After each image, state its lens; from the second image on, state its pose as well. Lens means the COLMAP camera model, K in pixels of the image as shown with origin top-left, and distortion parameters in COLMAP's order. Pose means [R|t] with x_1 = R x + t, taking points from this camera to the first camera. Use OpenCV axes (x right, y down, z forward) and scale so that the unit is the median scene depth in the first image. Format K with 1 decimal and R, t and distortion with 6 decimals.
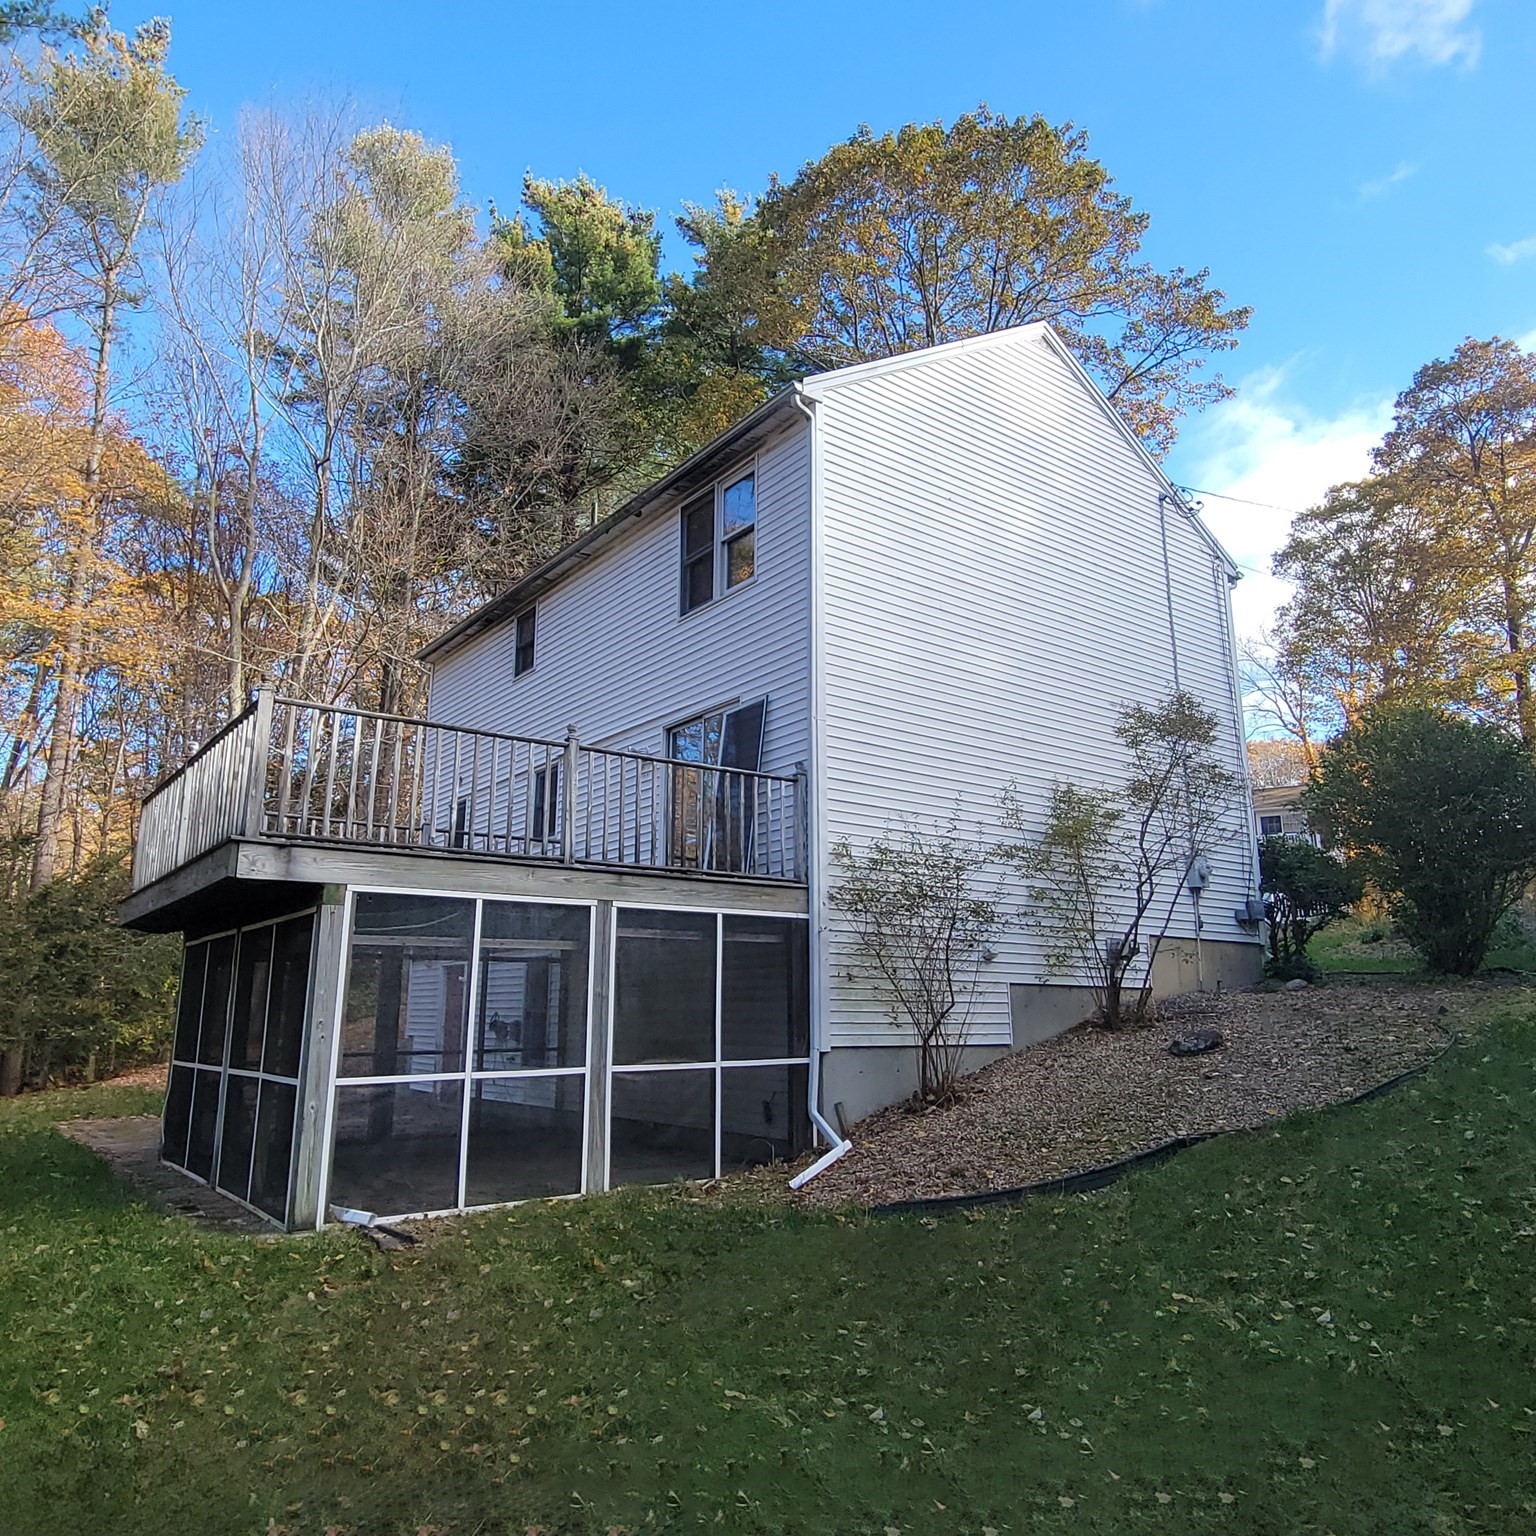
lens RADIAL K [[1119.8, 0, 768.0], [0, 1119.8, 768.0], [0, 0, 1]] dist [0.010869, 0.003060]
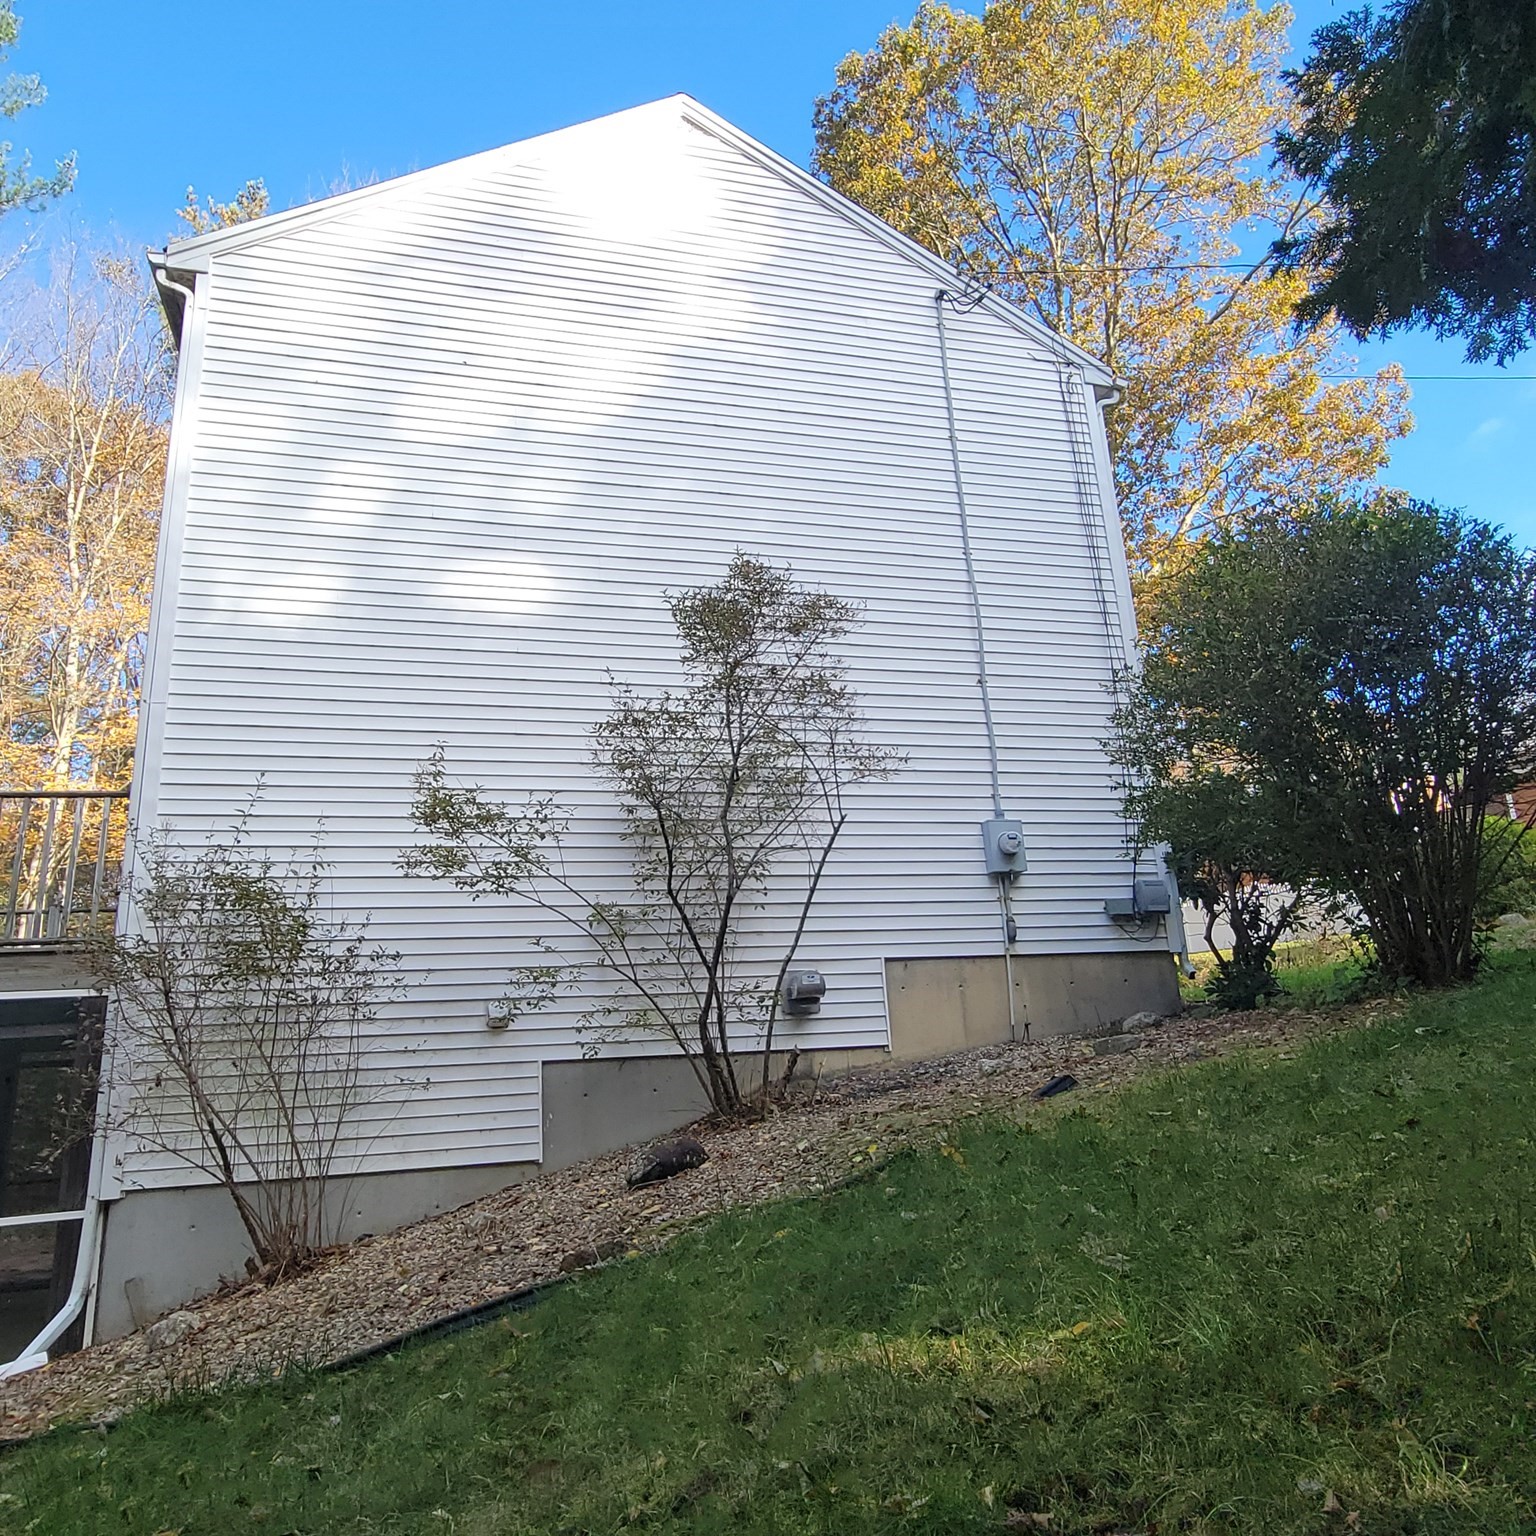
lens RADIAL K [[1119.8, 0, 768.0], [0, 1119.8, 768.0], [0, 0, 1]] dist [0.010869, 0.003060]
pose [[0.926185, -0.150643, -0.345671, 0.489641], [0.136985, 0.988519, -0.063759, 0.071783], [0.351307, 0.011701, 0.936187, 0.376752]]
